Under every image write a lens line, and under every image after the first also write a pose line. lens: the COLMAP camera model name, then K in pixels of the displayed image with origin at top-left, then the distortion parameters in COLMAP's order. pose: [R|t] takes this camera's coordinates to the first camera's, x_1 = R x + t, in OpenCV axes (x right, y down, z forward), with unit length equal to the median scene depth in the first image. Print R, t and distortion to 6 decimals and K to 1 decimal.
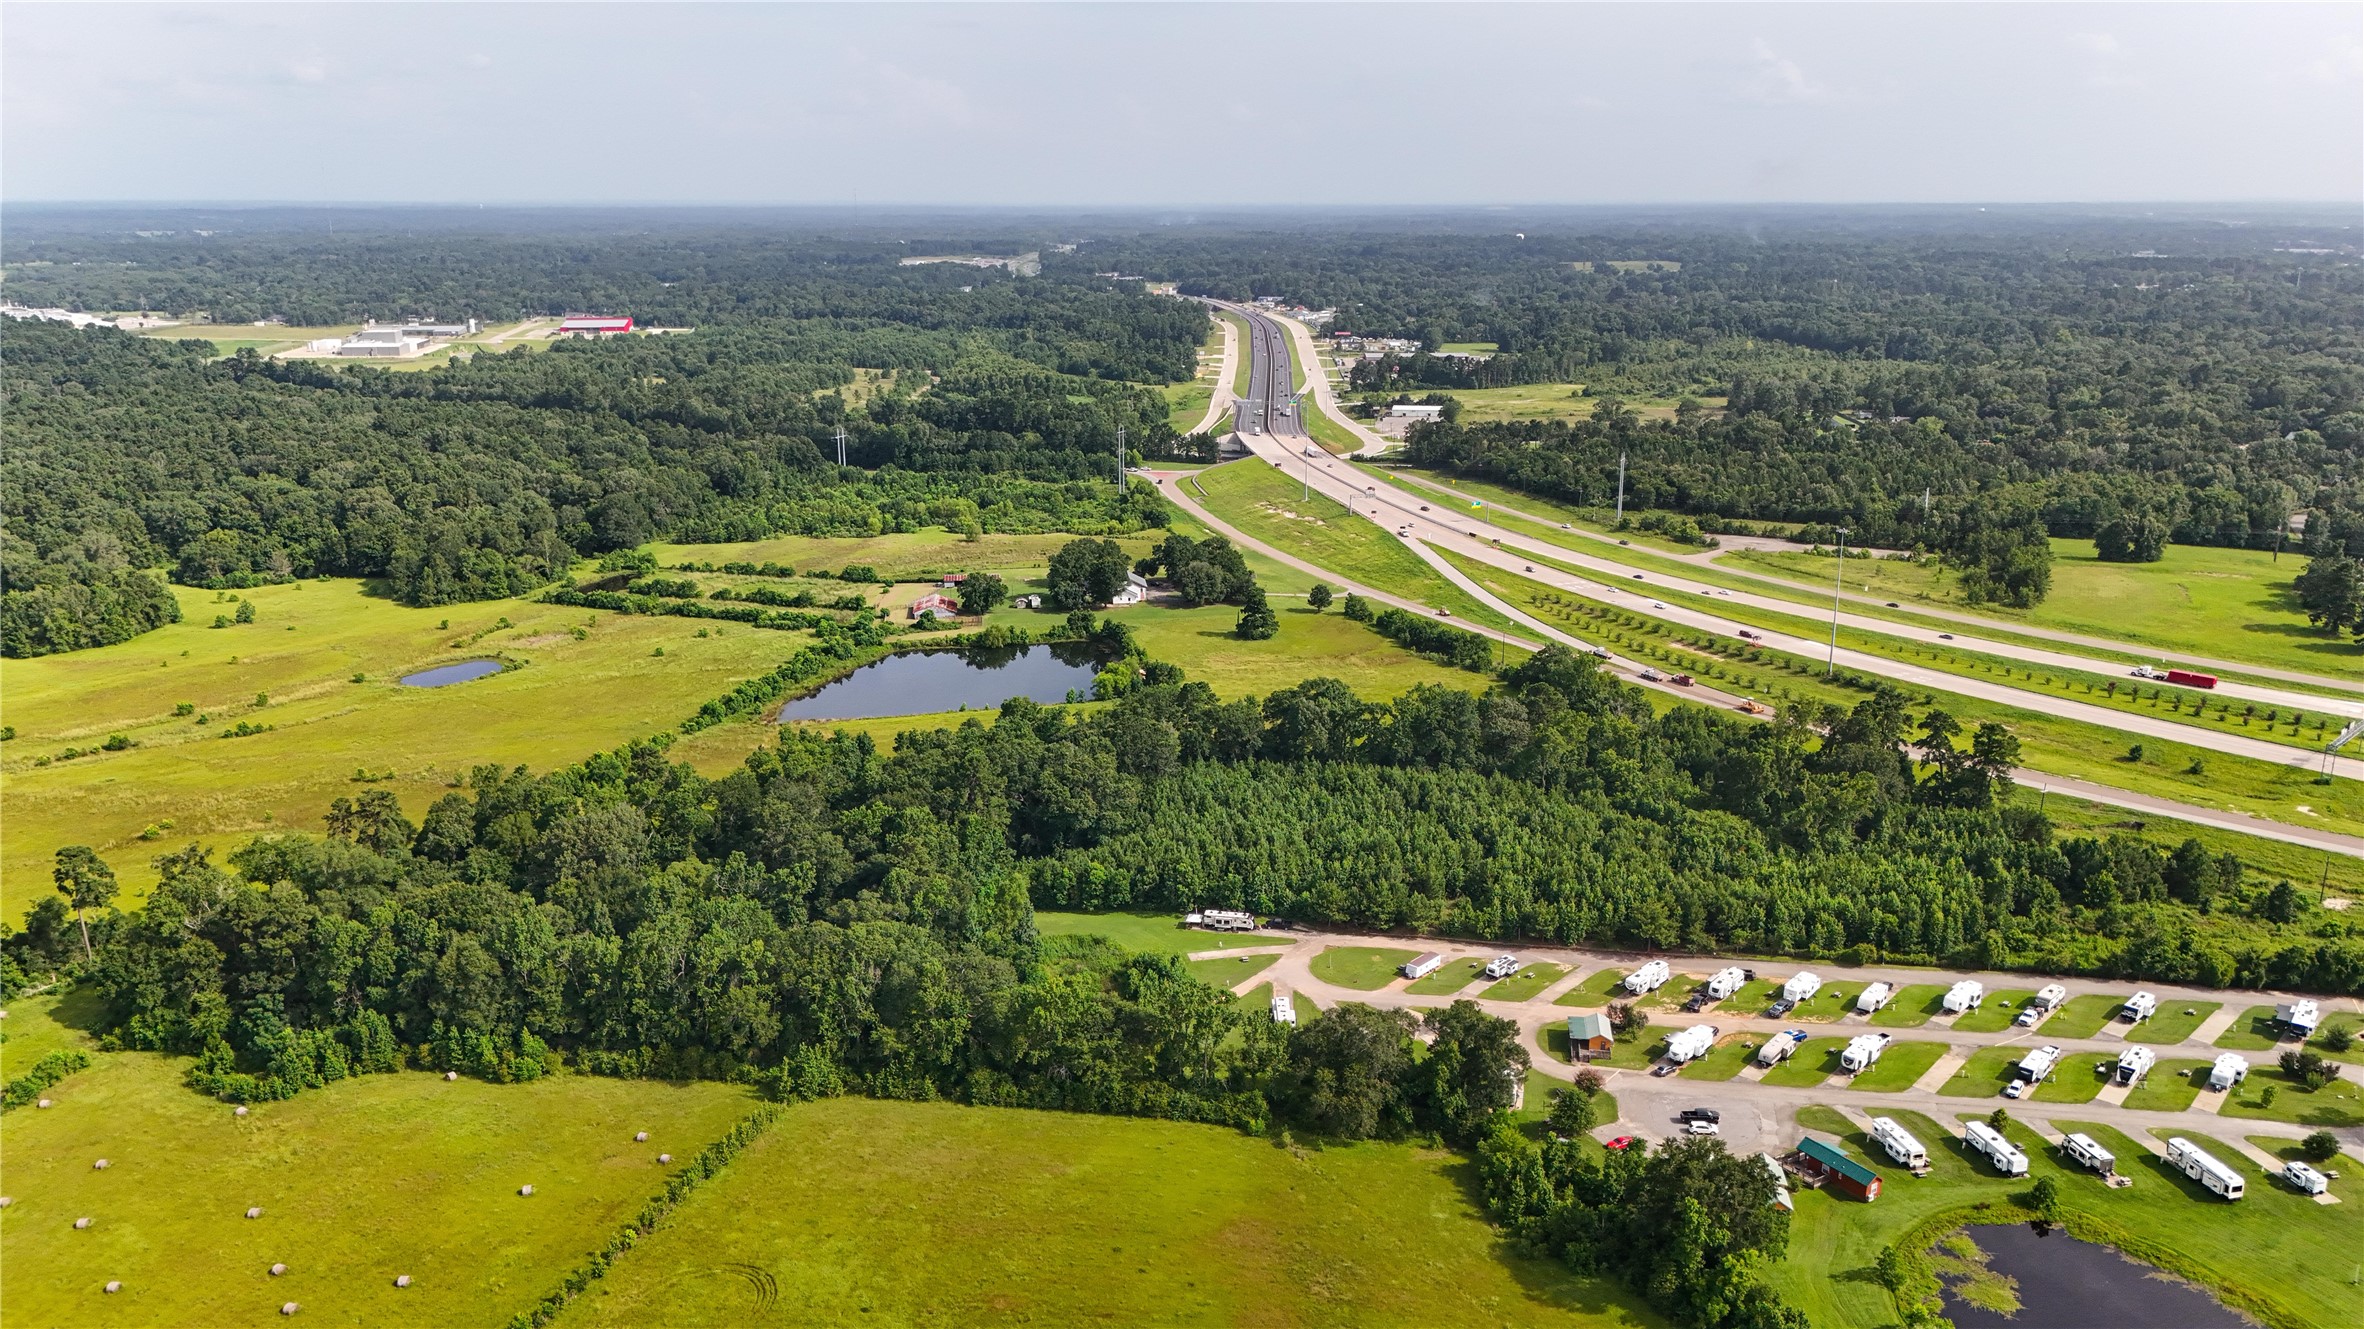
lens RADIAL K [[1737.1, 0, 1162.9], [0, 1737.1, 681.4], [0, 0, 1]] dist [0.078239, -0.082503]
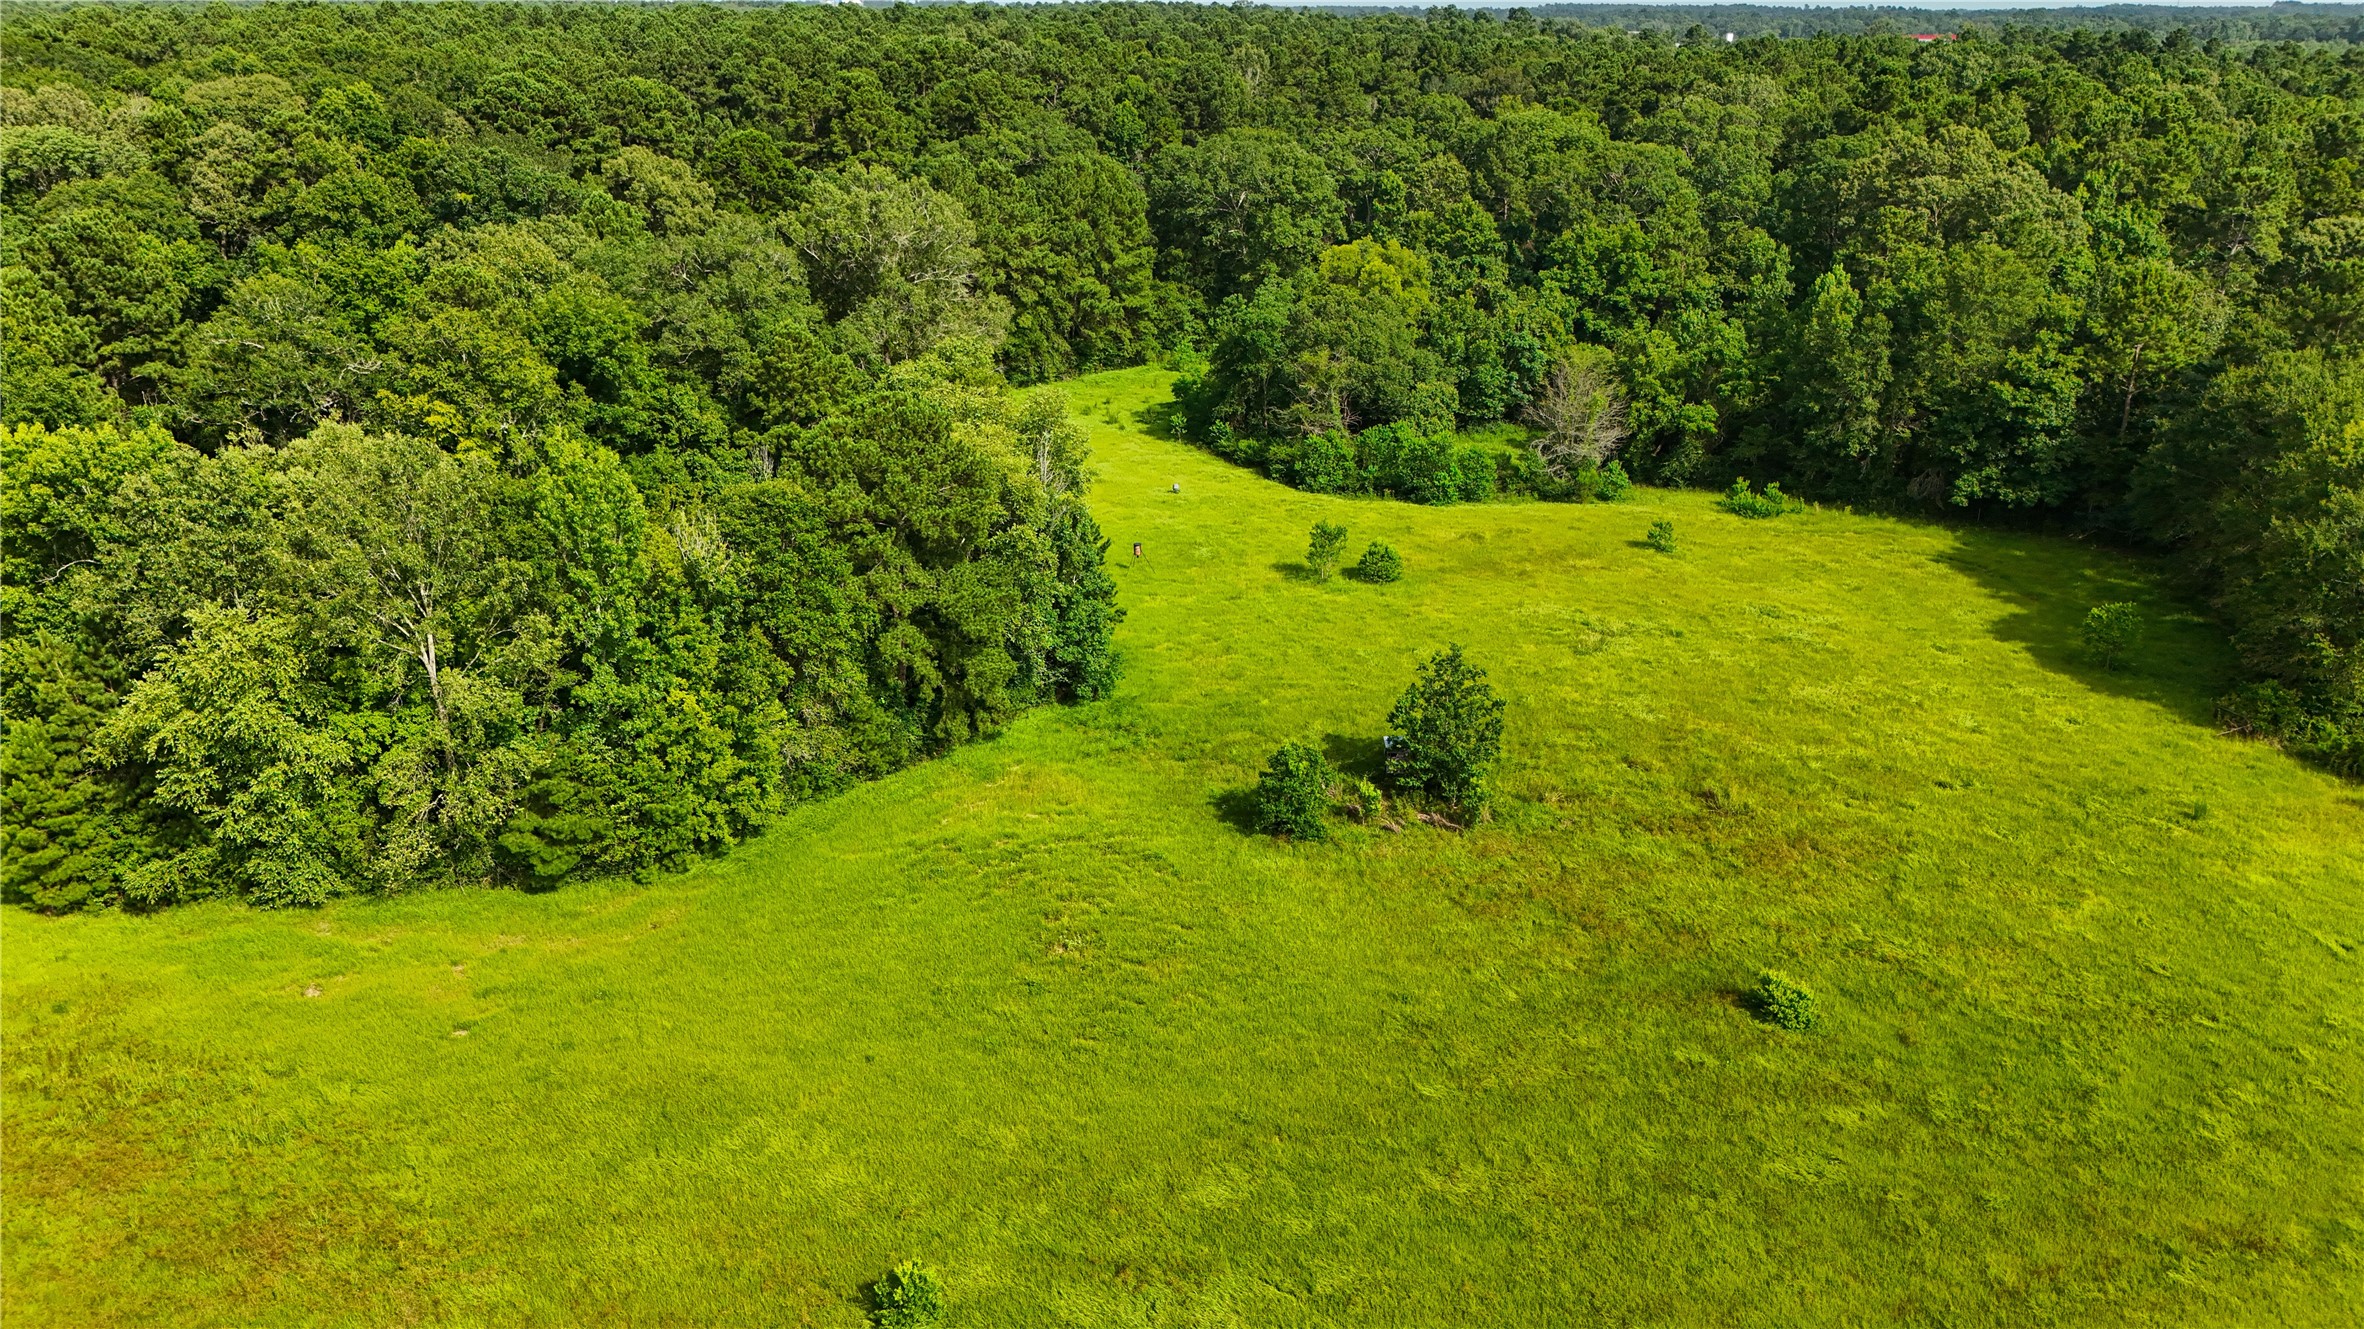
lens RADIAL K [[1737.1, 0, 1177.7], [0, 1737.1, 658.0], [0, 0, 1]] dist [0.078239, -0.082503]
pose [[0.827519, 0.200937, -0.524249, -0.577119], [-0.157570, 0.979353, 0.126649, -0.076481], [0.538873, -0.022198, 0.842094, 1.077208]]
